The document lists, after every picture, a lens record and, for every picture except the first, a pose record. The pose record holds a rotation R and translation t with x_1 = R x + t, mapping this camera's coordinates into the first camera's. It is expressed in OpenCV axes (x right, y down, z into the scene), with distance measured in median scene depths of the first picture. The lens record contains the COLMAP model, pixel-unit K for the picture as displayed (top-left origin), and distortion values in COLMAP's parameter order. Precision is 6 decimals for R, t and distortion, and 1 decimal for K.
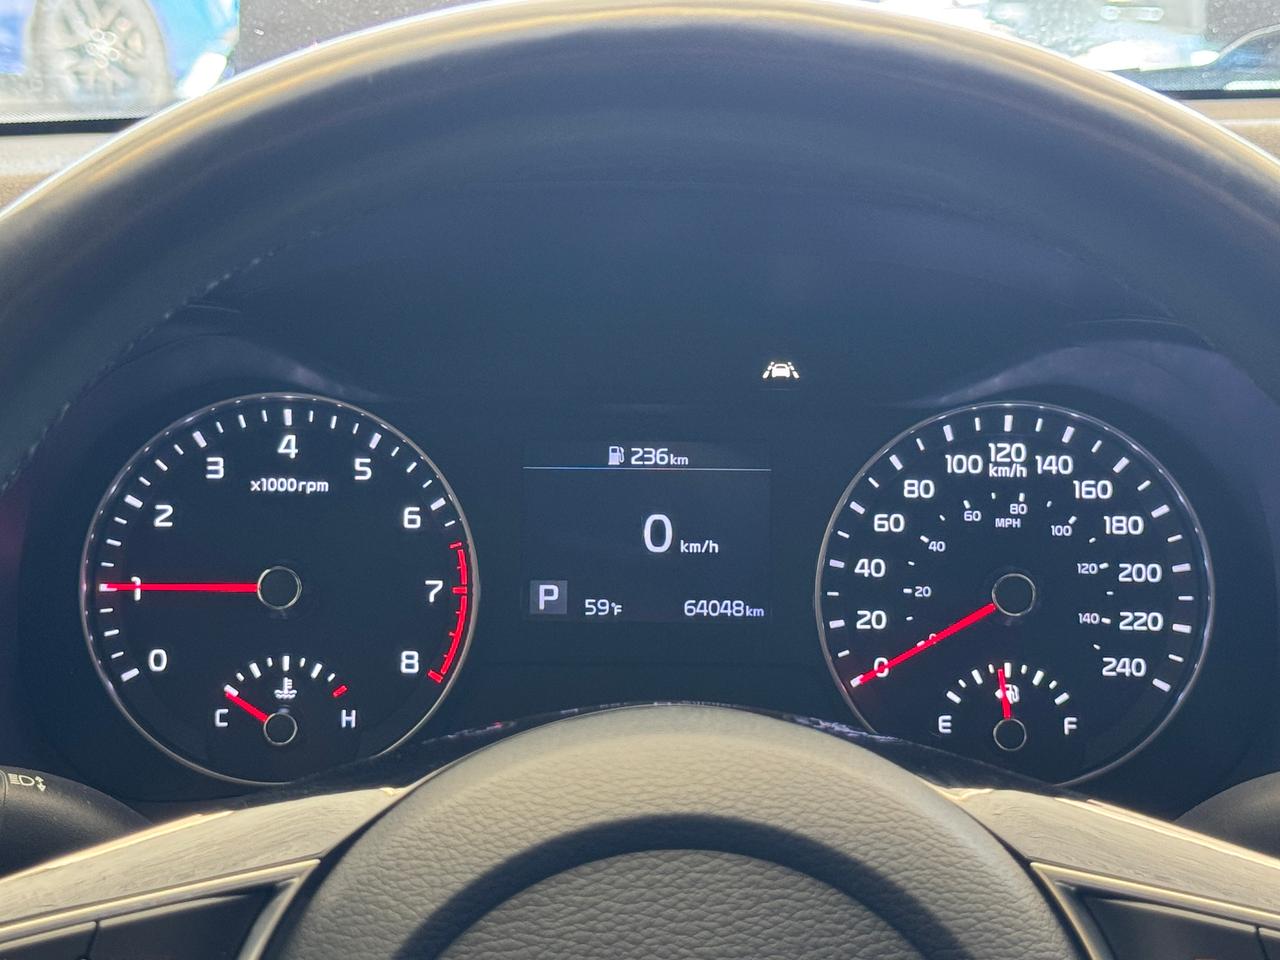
lens RADIAL K [[2596.2, 0, 640.0], [0, 2596.2, 480.0], [0, 0, 1]] dist [0.111908, 0.586586]
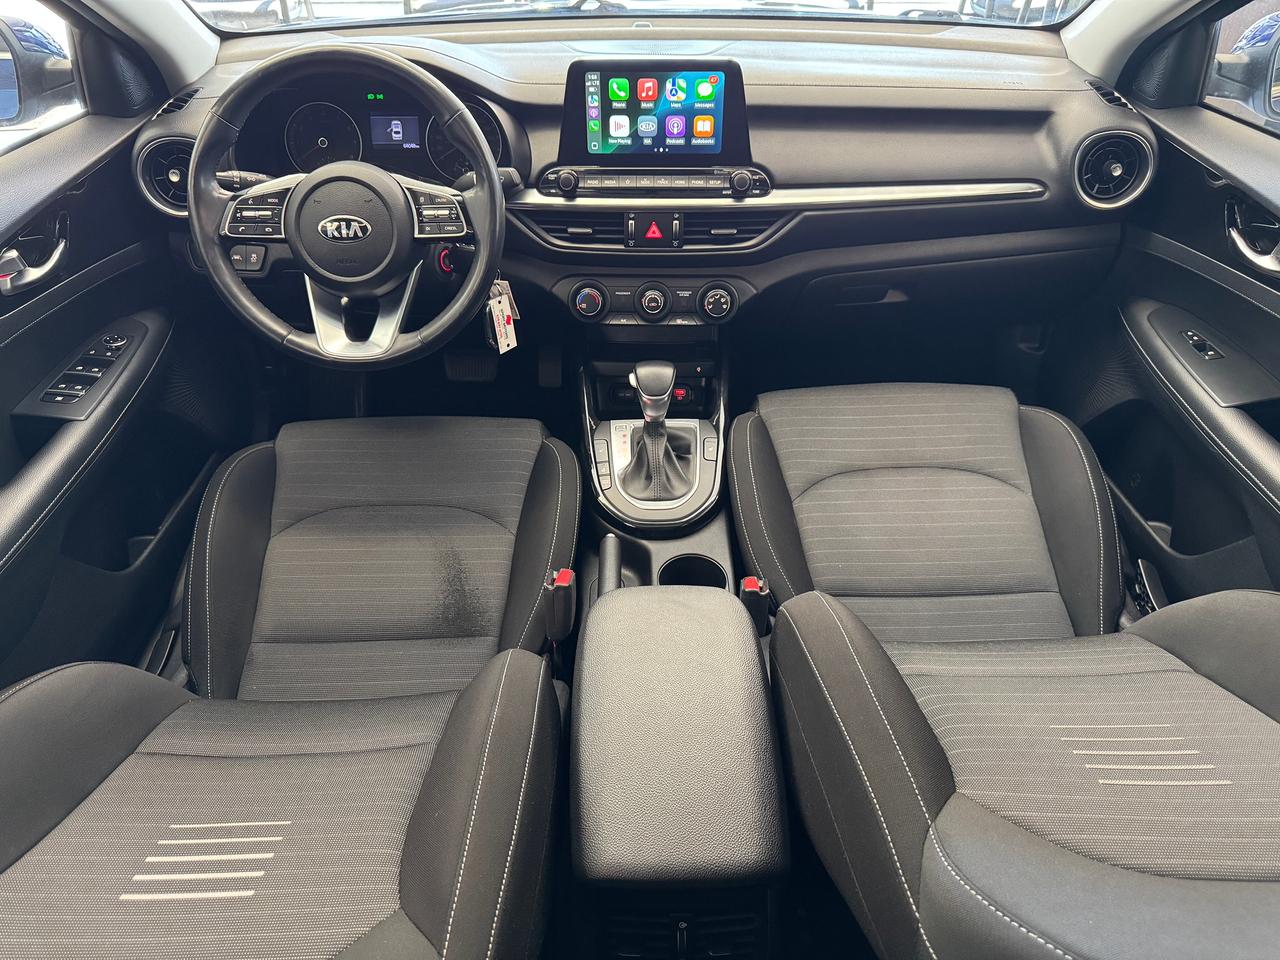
lens RADIAL K [[930.3, 0, 638.7], [0, 930.3, 517.0], [0, 0, 1]] dist [0.002763, -0.001206]
pose [[0.999958, -0.005419, -0.007330, 0.495190], [0.007922, 0.914367, 0.404808, -0.022904], [0.004509, -0.404849, 0.914372, -0.989912]]
